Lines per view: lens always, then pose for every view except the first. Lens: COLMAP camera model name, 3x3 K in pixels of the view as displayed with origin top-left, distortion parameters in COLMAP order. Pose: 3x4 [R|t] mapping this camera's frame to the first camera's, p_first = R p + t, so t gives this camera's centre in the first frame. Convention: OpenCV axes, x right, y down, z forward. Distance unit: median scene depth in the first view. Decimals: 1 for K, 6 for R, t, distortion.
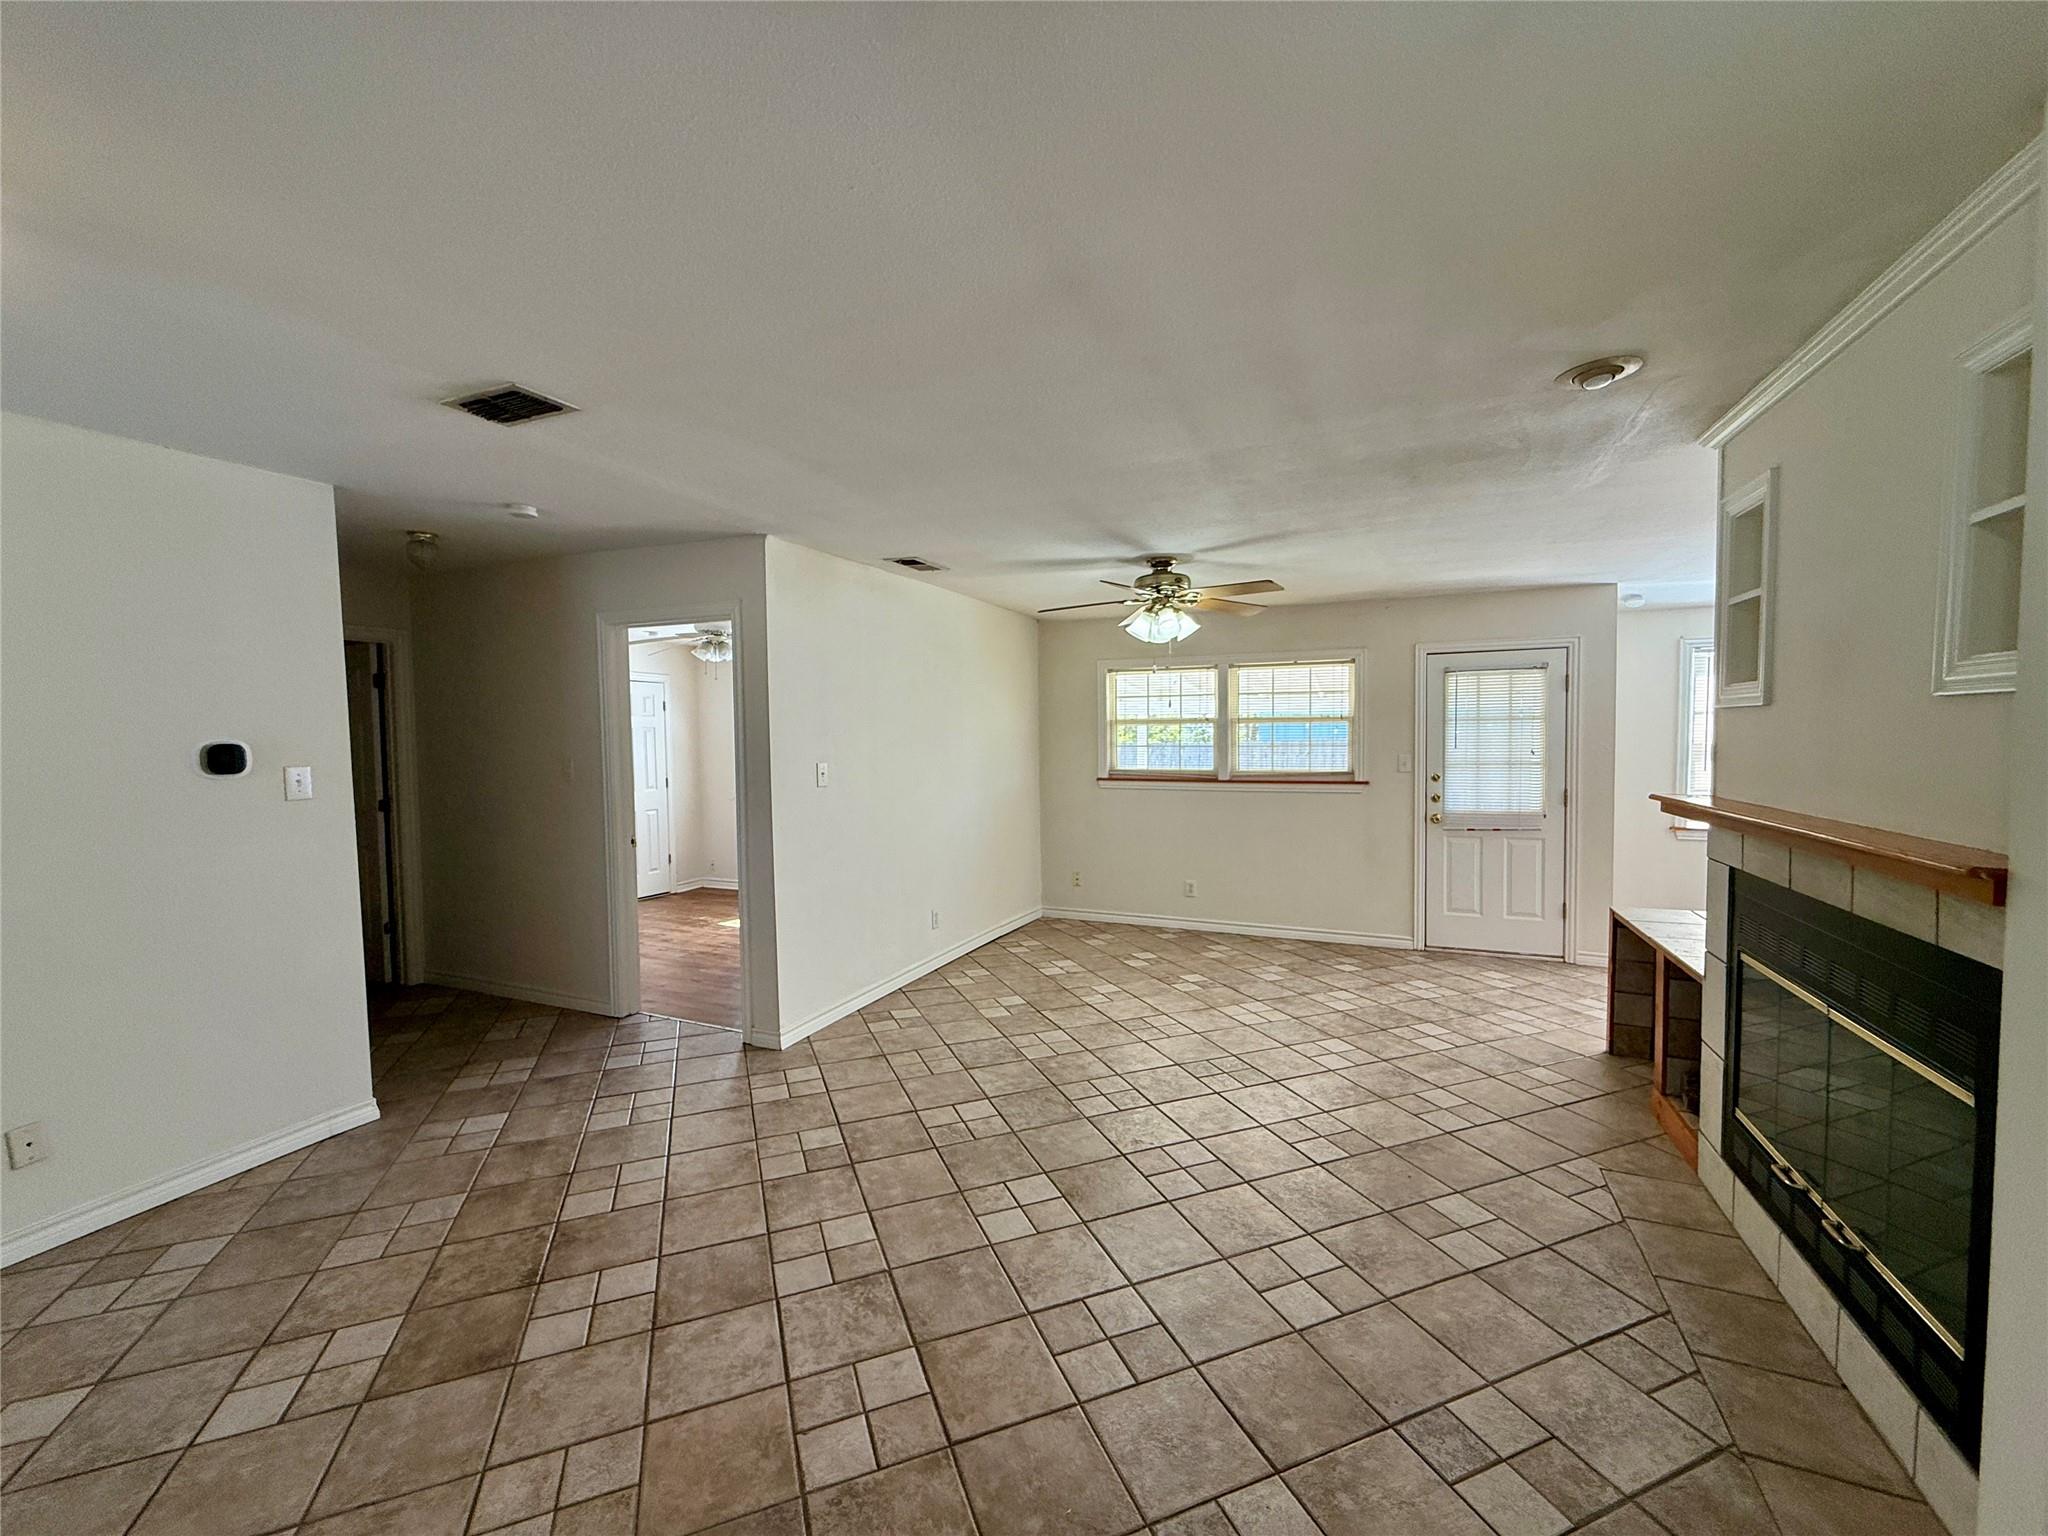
lens RADIAL K [[816.6, 0, 1020.9], [0, 816.6, 766.6], [0, 0, 1]] dist [-0.001836, 0.000401]
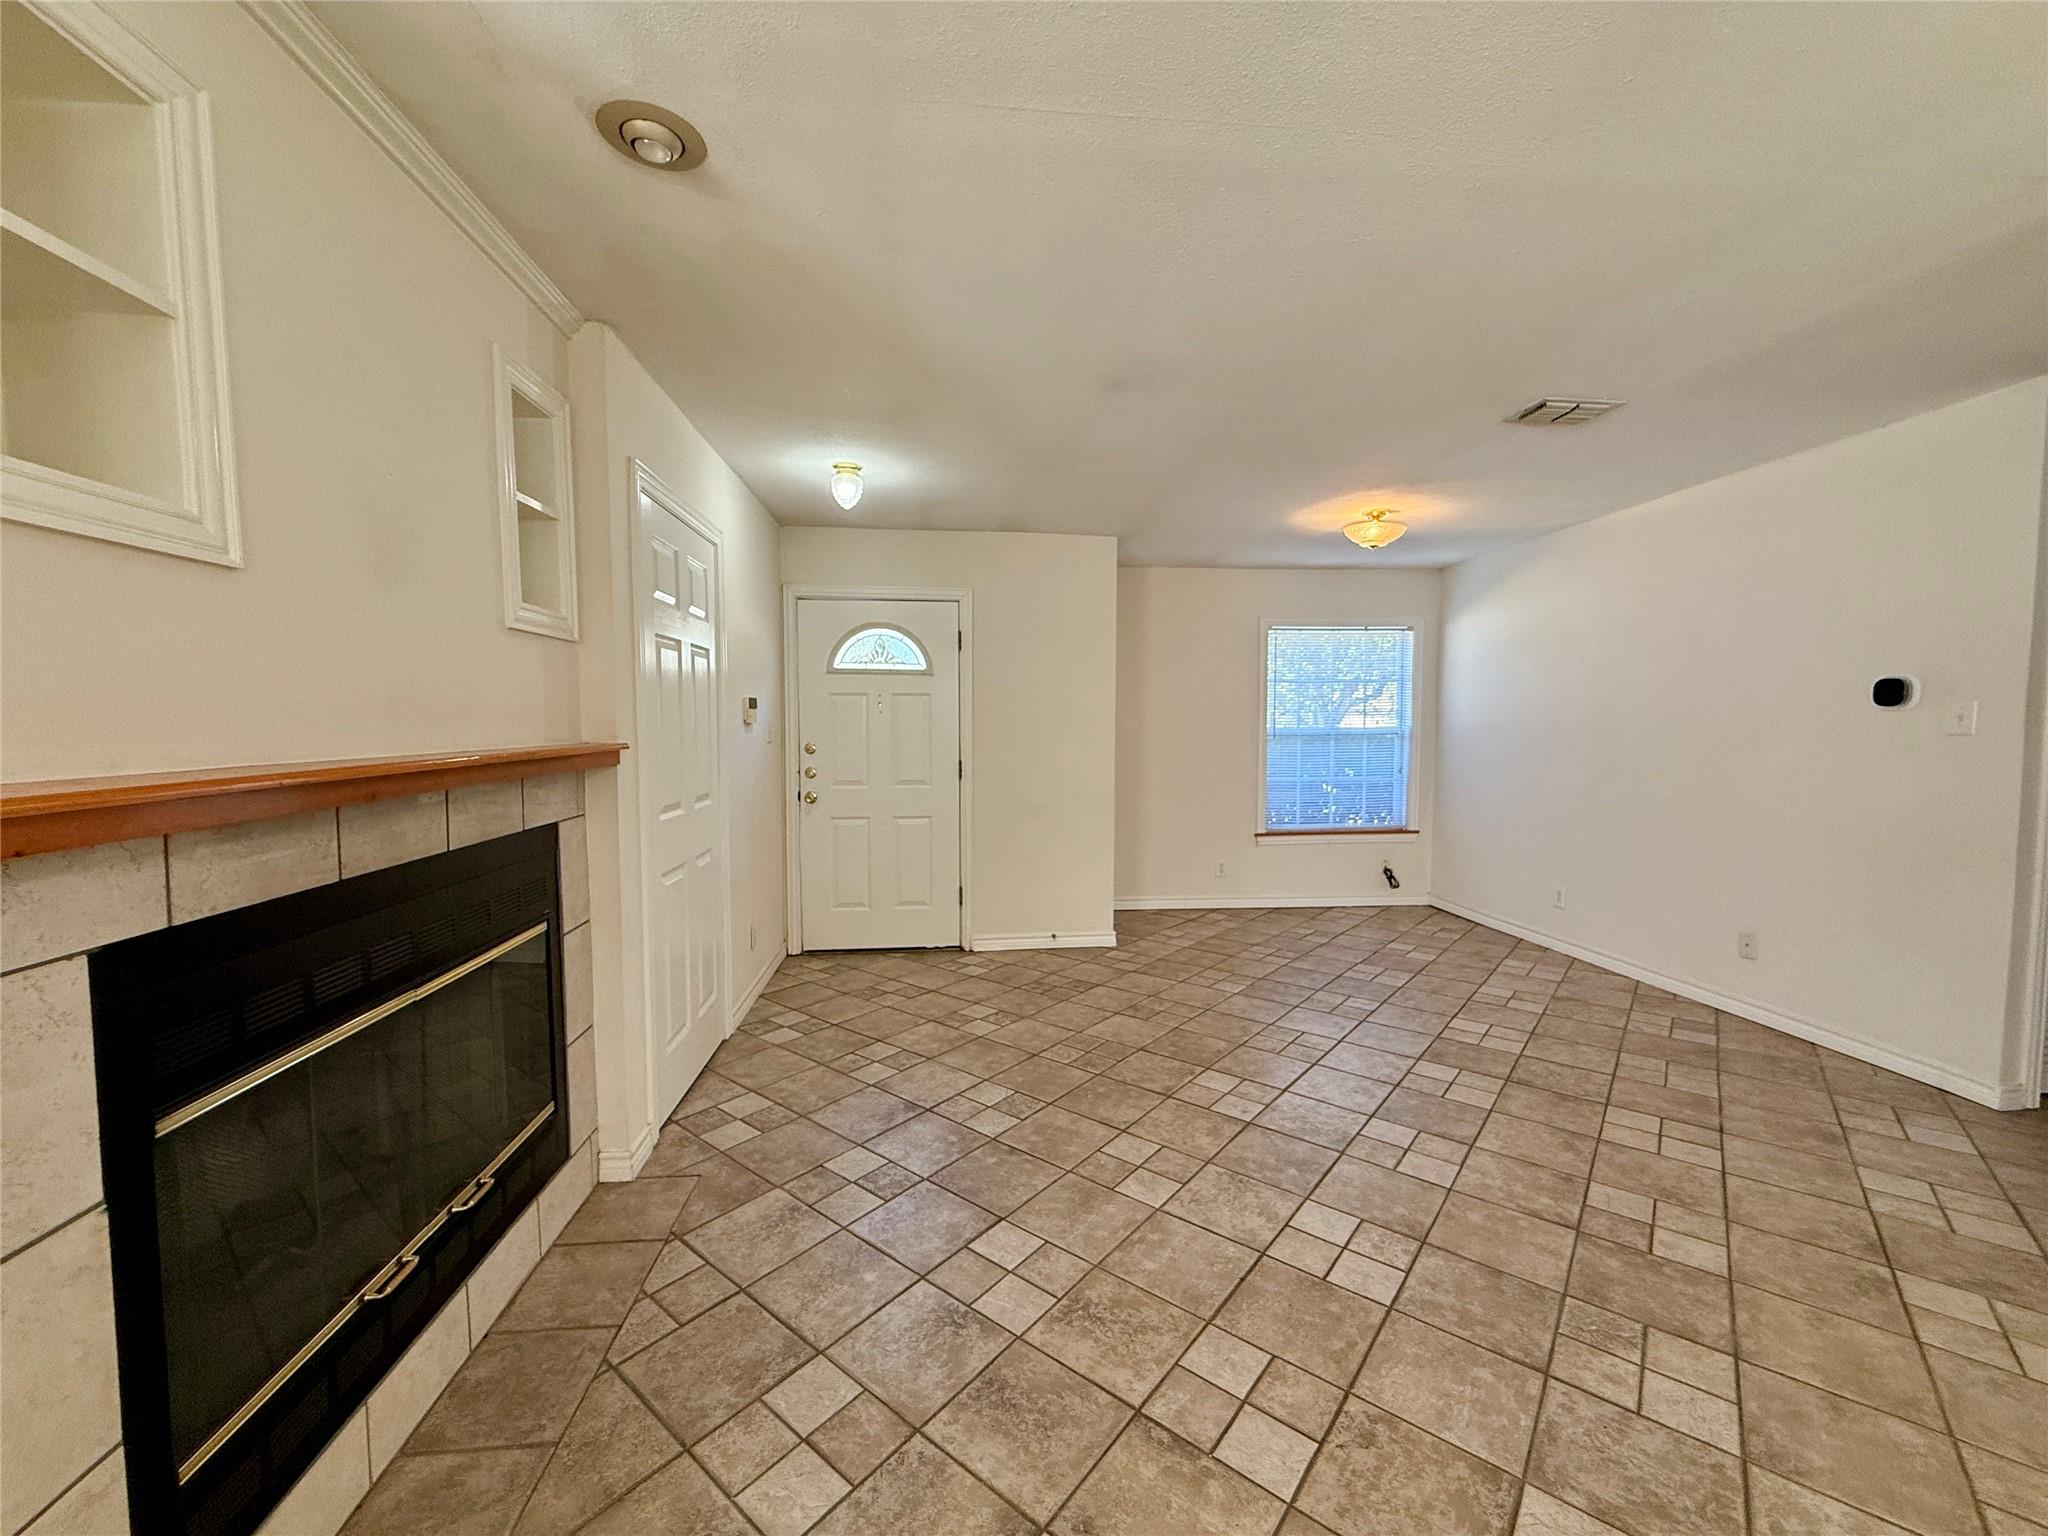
lens RADIAL K [[816.6, 0, 1020.4], [0, 816.6, 766.8], [0, 0, 1]] dist [-0.001836, 0.000401]
pose [[-0.873052, 0.039575, -0.486019, 0.311838], [-0.011274, 0.994797, 0.101255, -0.004138], [0.487498, 0.093880, -0.868063, 0.720270]]
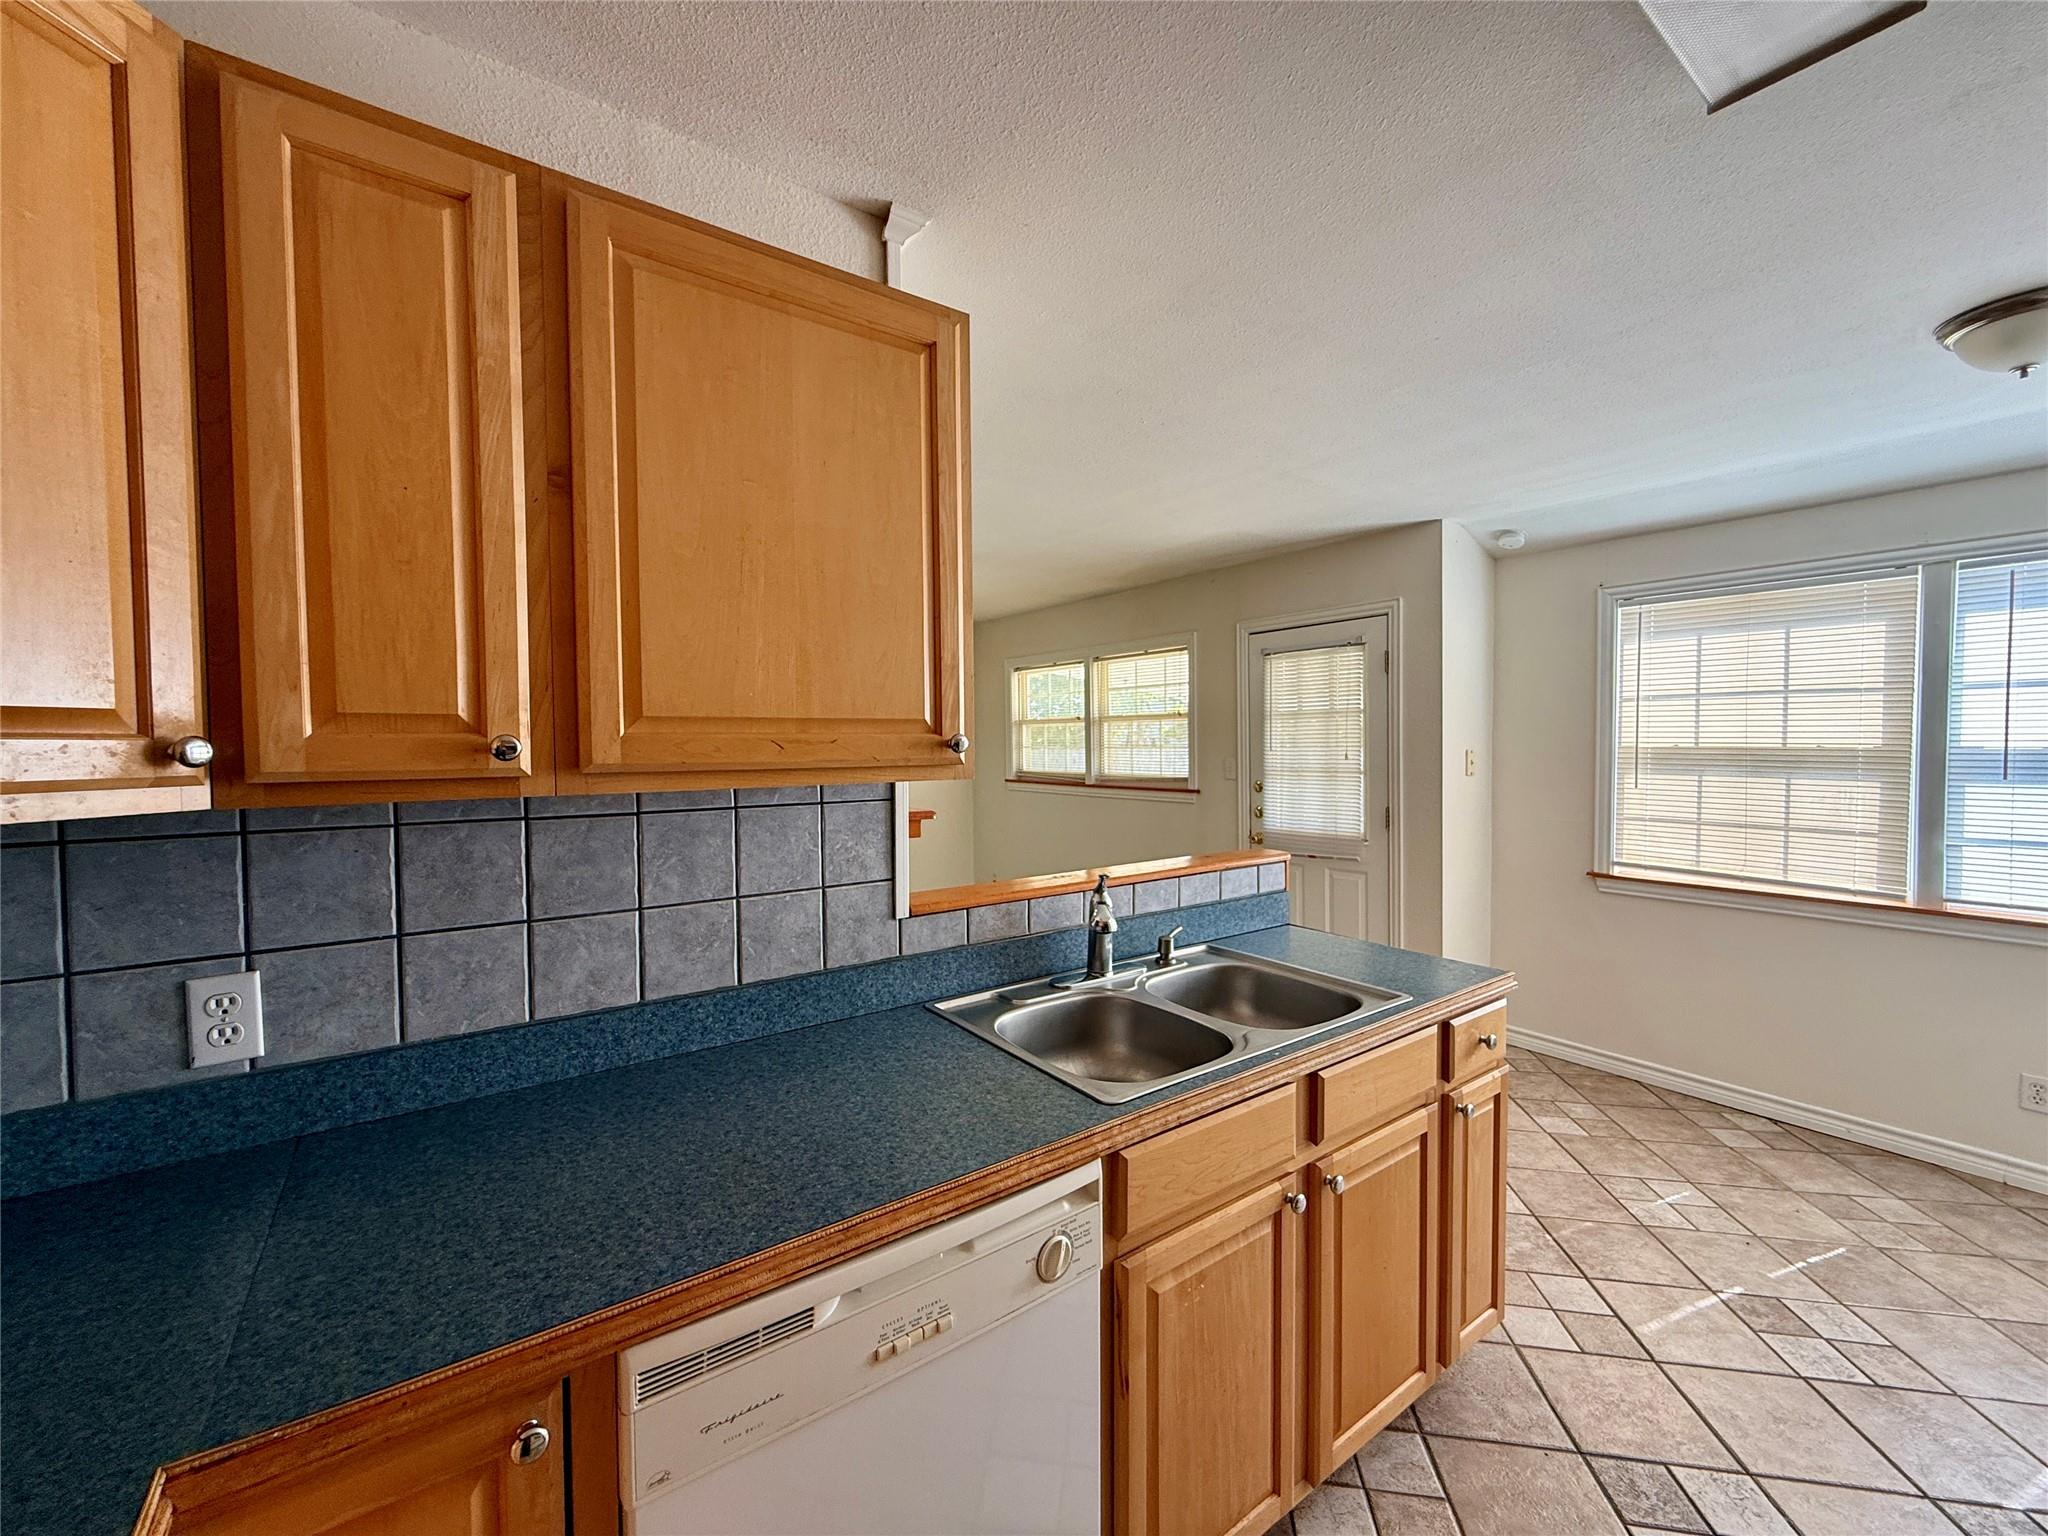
lens RADIAL K [[816.6, 0, 1019.5], [0, 816.6, 766.5], [0, 0, 1]] dist [-0.001836, 0.000401]
pose [[0.863374, 0.017853, -0.504249, 0.744138], [-0.022284, 0.999748, -0.002758, 0.000601], [0.504072, 0.013618, 0.863554, 0.196378]]
